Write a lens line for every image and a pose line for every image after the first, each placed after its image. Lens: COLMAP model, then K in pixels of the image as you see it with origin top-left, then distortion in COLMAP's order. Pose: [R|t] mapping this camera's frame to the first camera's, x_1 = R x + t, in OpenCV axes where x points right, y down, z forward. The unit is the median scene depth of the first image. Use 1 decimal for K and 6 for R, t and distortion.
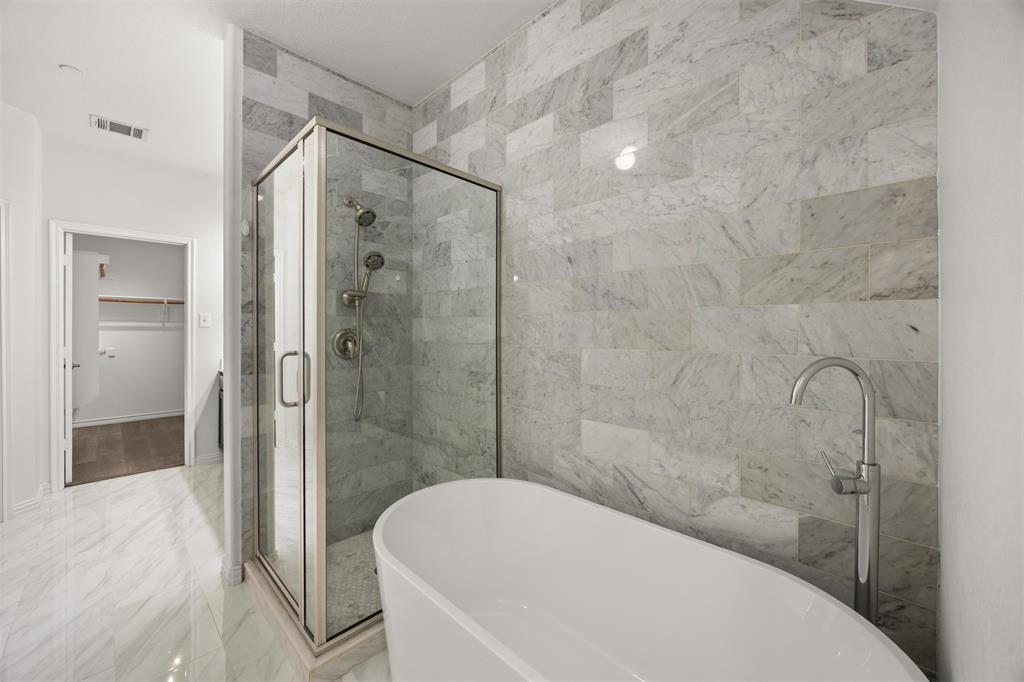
lens RADIAL K [[394.9, 0, 511.3], [0, 394.9, 337.3], [0, 0, 1]] dist [-0.000199, -0.000137]
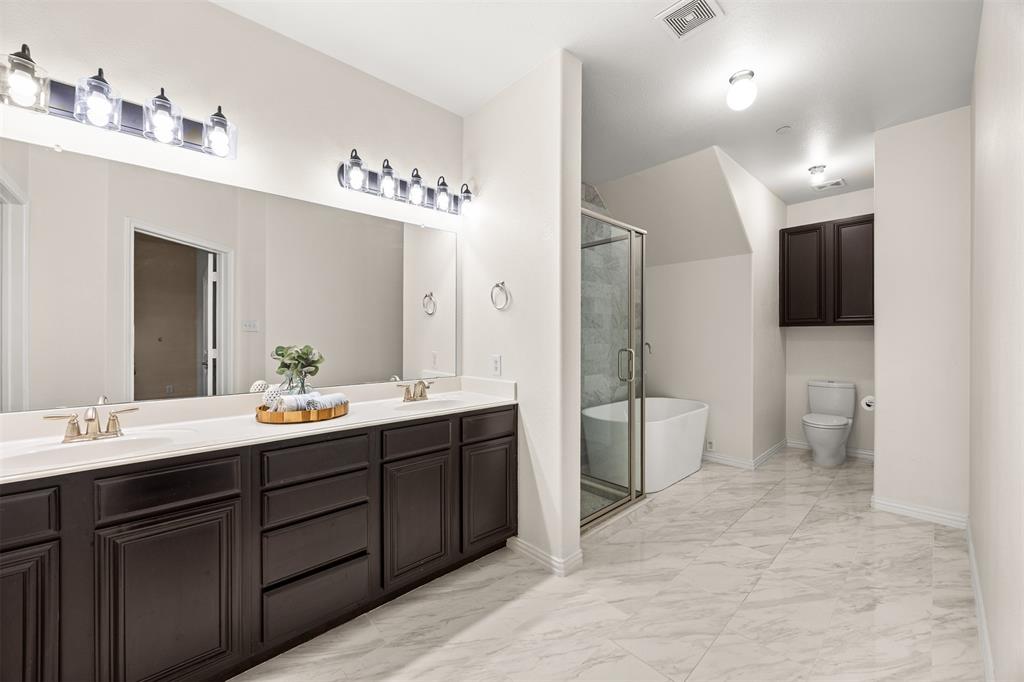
lens RADIAL K [[394.9, 0, 510.4], [0, 394.9, 338.7], [0, 0, 1]] dist [-0.000199, -0.000137]
pose [[0.060571, -0.001416, 0.998163, -2.139431], [0.003564, 0.999993, 0.001202, -0.009765], [-0.998158, 0.003485, 0.060575, 1.318625]]
